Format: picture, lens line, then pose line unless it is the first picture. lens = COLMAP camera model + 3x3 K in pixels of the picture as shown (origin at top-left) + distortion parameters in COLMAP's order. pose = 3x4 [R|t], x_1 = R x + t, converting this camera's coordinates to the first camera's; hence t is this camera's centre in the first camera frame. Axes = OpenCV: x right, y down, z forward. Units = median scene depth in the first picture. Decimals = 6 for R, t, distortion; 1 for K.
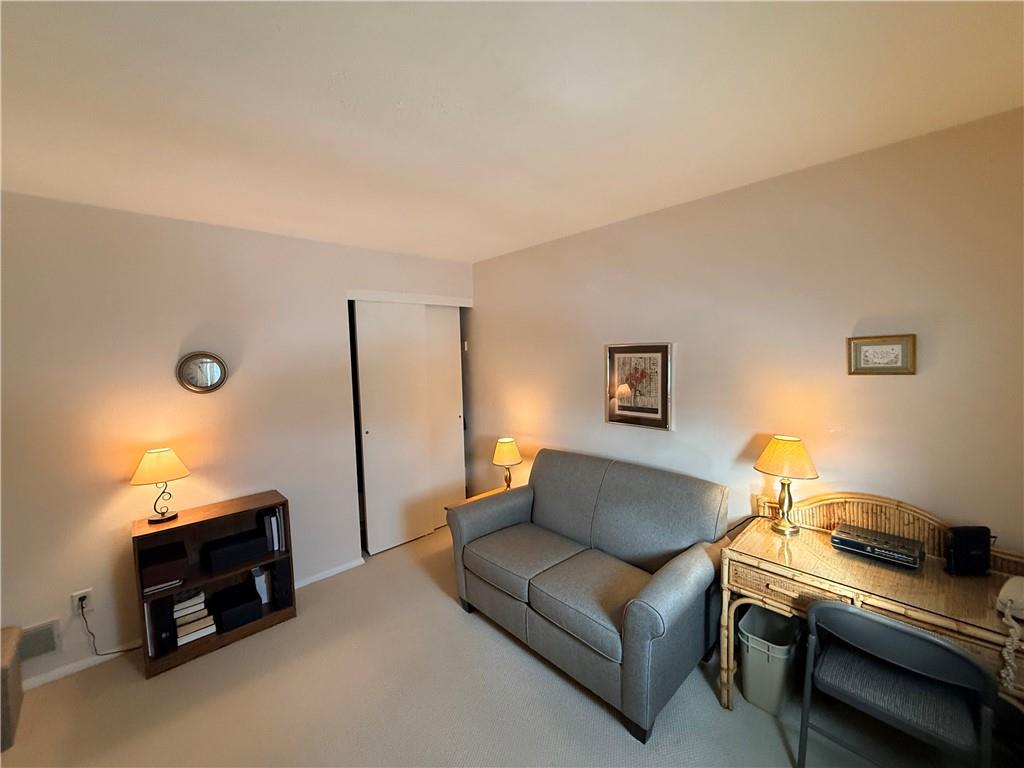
lens RADIAL K [[405.8, 0, 509.3], [0, 405.8, 385.0], [0, 0, 1]] dist [0.000203, -0.000165]
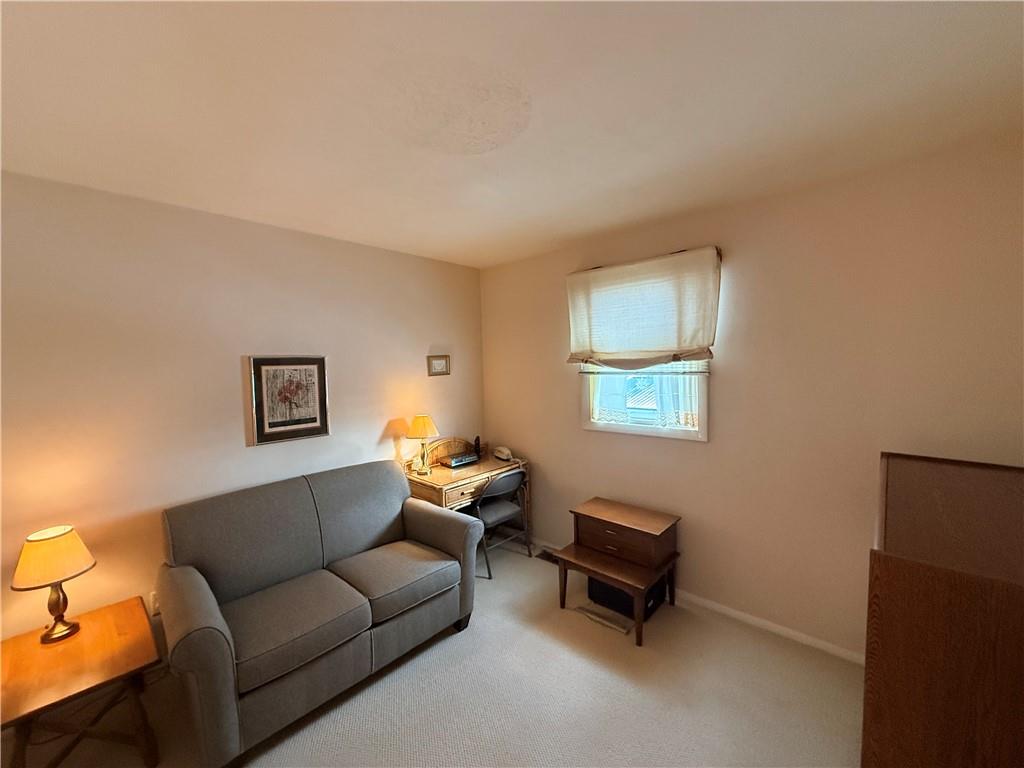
lens RADIAL K [[405.8, 0, 509.3], [0, 405.8, 385.0], [0, 0, 1]] dist [0.000203, -0.000165]
pose [[-0.064183, -0.028511, 0.997531, -0.729685], [0.105165, 0.993833, 0.035172, -0.009858], [-0.992381, 0.107163, -0.060788, 0.556604]]
